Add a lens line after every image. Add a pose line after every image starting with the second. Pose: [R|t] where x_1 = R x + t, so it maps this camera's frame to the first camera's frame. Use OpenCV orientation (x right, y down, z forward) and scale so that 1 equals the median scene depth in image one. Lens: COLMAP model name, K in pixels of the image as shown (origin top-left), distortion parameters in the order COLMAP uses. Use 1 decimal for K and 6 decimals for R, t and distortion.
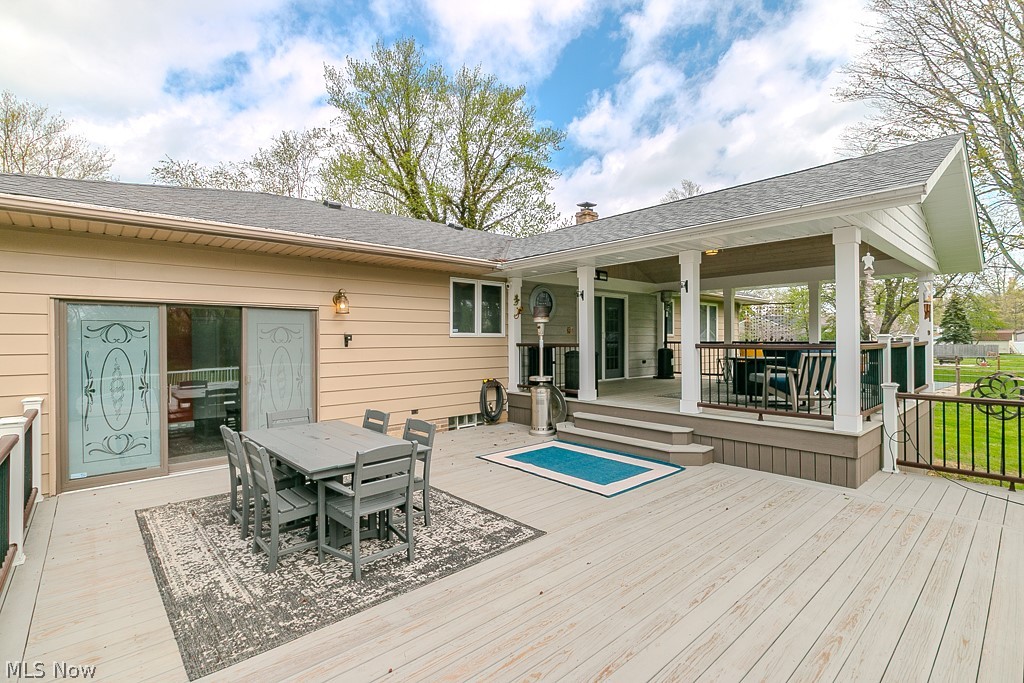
lens RADIAL K [[470.1, 0, 497.4], [0, 470.1, 337.9], [0, 0, 1]] dist [-0.000463, -0.000080]
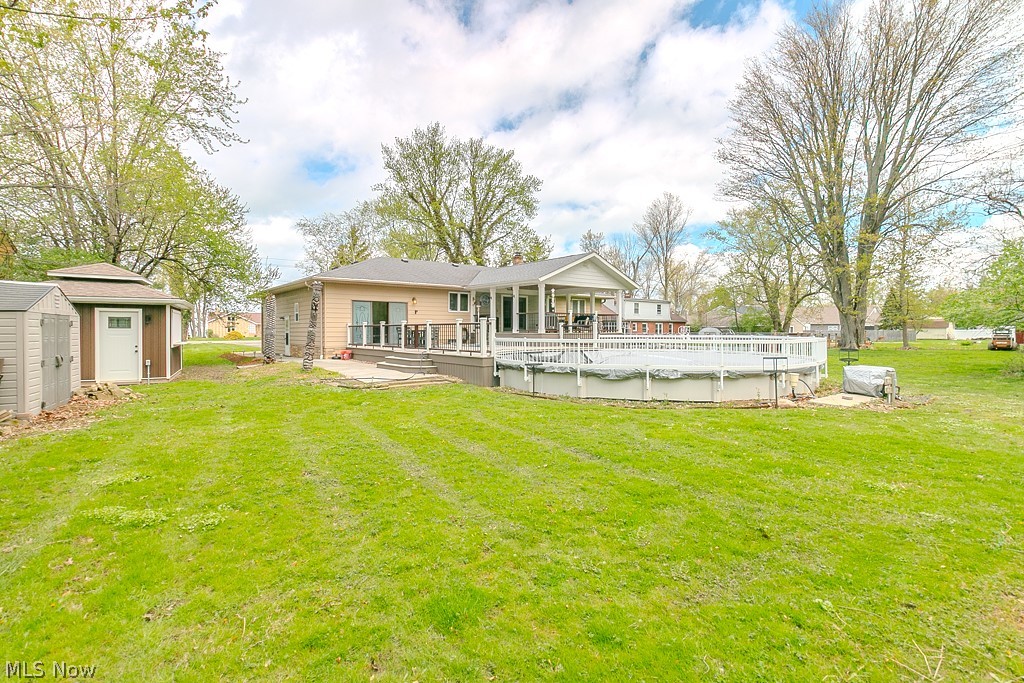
lens RADIAL K [[487.8, 0, 511.5], [0, 487.8, 327.3], [0, 0, 1]] dist [-0.000626, -0.000128]
pose [[0.999573, 0.005320, -0.028726, 0.235083], [-0.005384, 0.999983, -0.002145, 0.061692], [0.028714, 0.002299, 0.999585, -1.262780]]
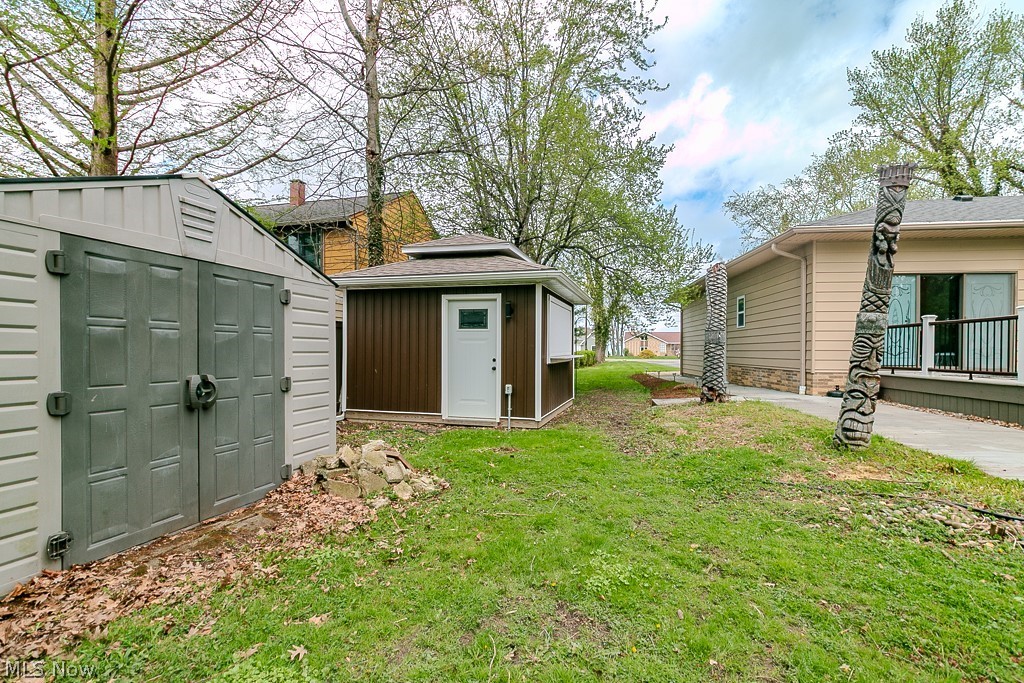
lens RADIAL K [[475.3, 0, 512.8], [0, 475.3, 356.7], [0, 0, 1]] dist [-0.000167, 0.000015]
pose [[0.681190, 0.019271, -0.731853, -0.187415], [-0.006665, 0.999775, 0.020123, 0.090606], [0.732076, -0.008830, 0.681166, -0.570409]]
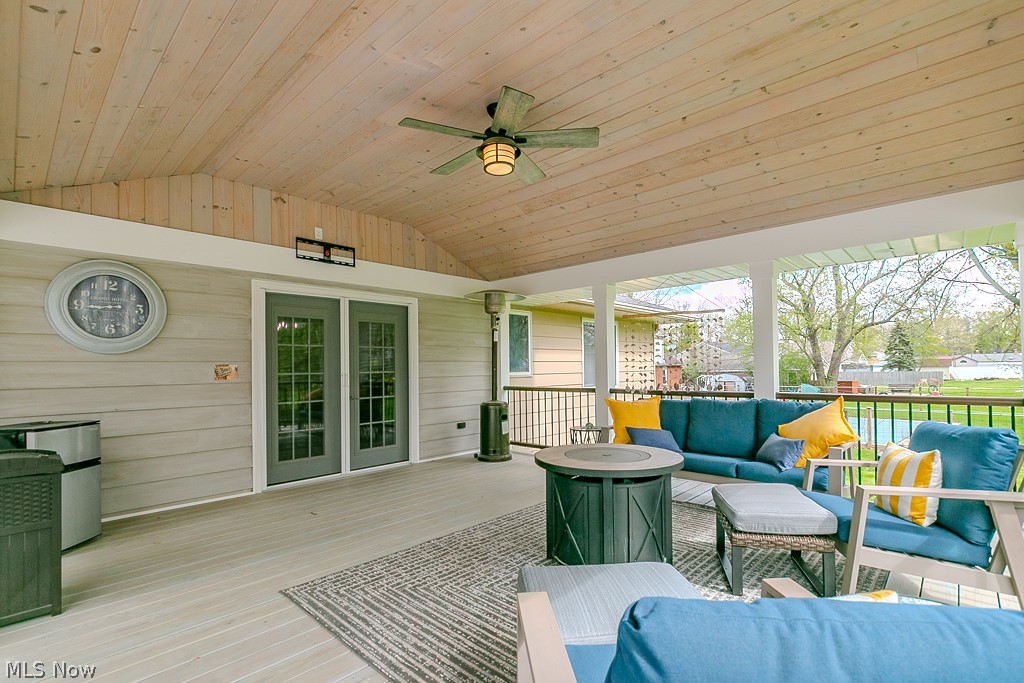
lens RADIAL K [[475.3, 0, 512.8], [0, 475.3, 356.7], [0, 0, 1]] dist [-0.000167, 0.000015]
pose [[0.994309, -0.002379, 0.106511, 0.312280], [0.003991, 0.999881, -0.014922, -0.019218], [-0.106462, 0.015262, 0.994200, 0.454777]]
